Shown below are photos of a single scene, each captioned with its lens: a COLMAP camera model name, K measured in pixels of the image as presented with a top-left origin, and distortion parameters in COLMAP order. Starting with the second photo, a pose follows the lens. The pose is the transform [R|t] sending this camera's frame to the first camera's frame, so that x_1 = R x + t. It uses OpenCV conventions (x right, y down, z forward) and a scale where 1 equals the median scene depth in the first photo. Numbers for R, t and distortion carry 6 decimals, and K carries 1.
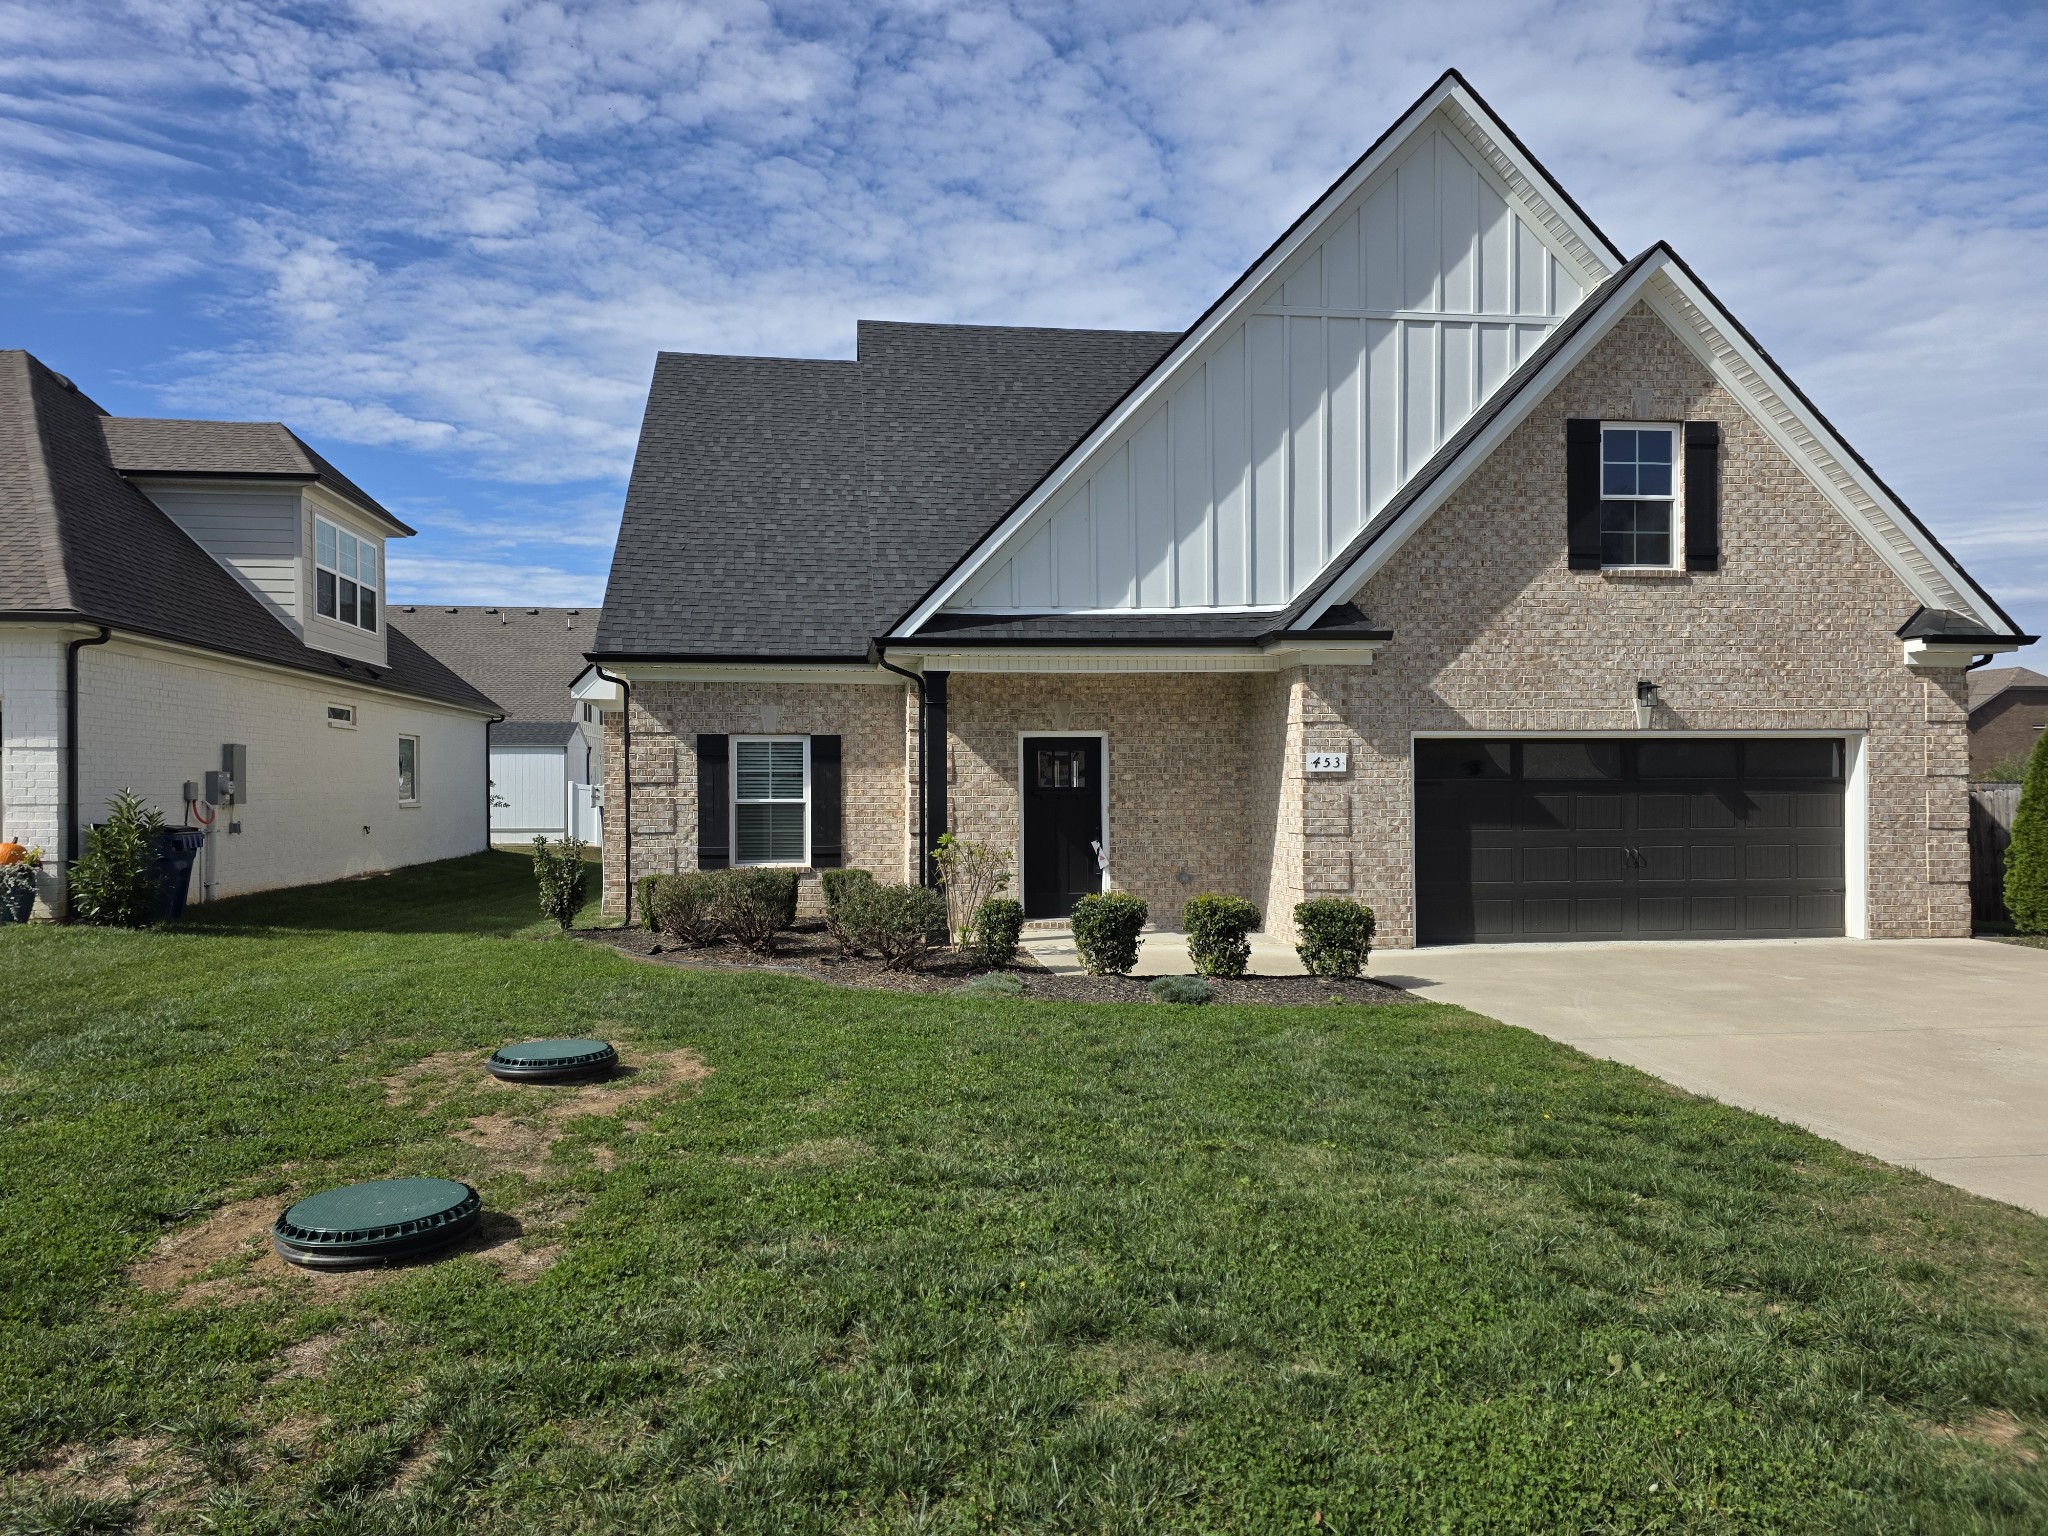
lens RADIAL K [[1449.4, 0, 1028.8], [0, 1449.4, 781.1], [0, 0, 1]] dist [0.045727, -0.038132]
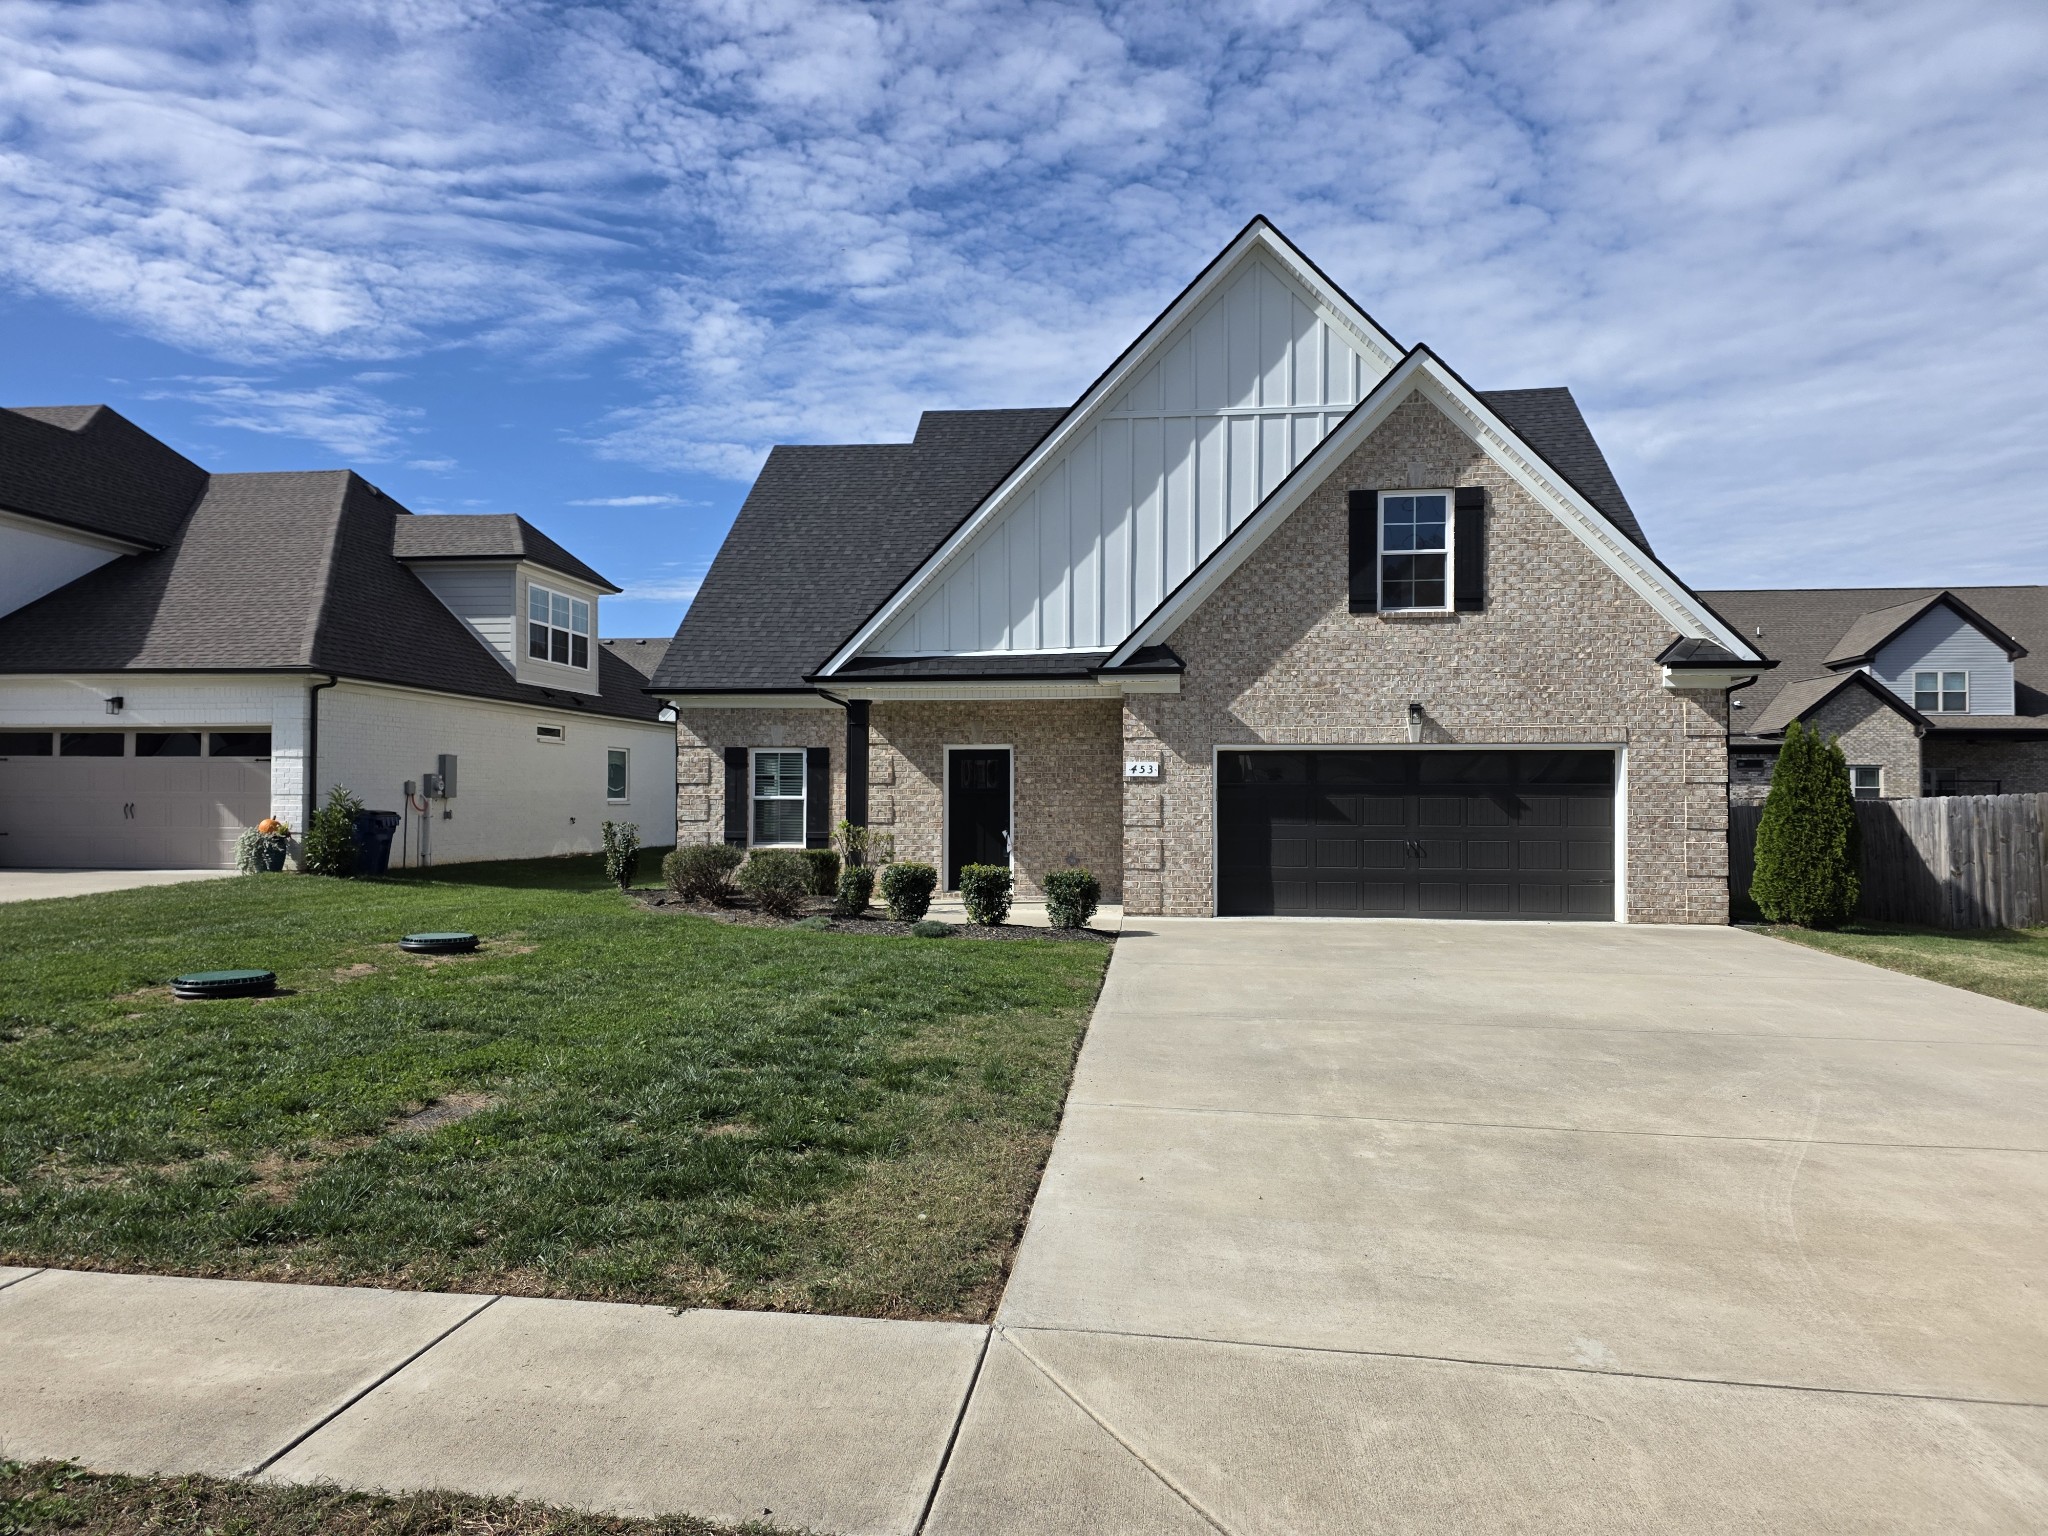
lens RADIAL K [[1449.4, 0, 1019.8], [0, 1449.4, 767.0], [0, 0, 1]] dist [0.045727, -0.038132]
pose [[0.967250, 0.002802, -0.253809, 0.375206], [-0.006945, 0.999857, -0.015430, 0.004903], [0.253730, 0.016687, 0.967131, -0.228060]]
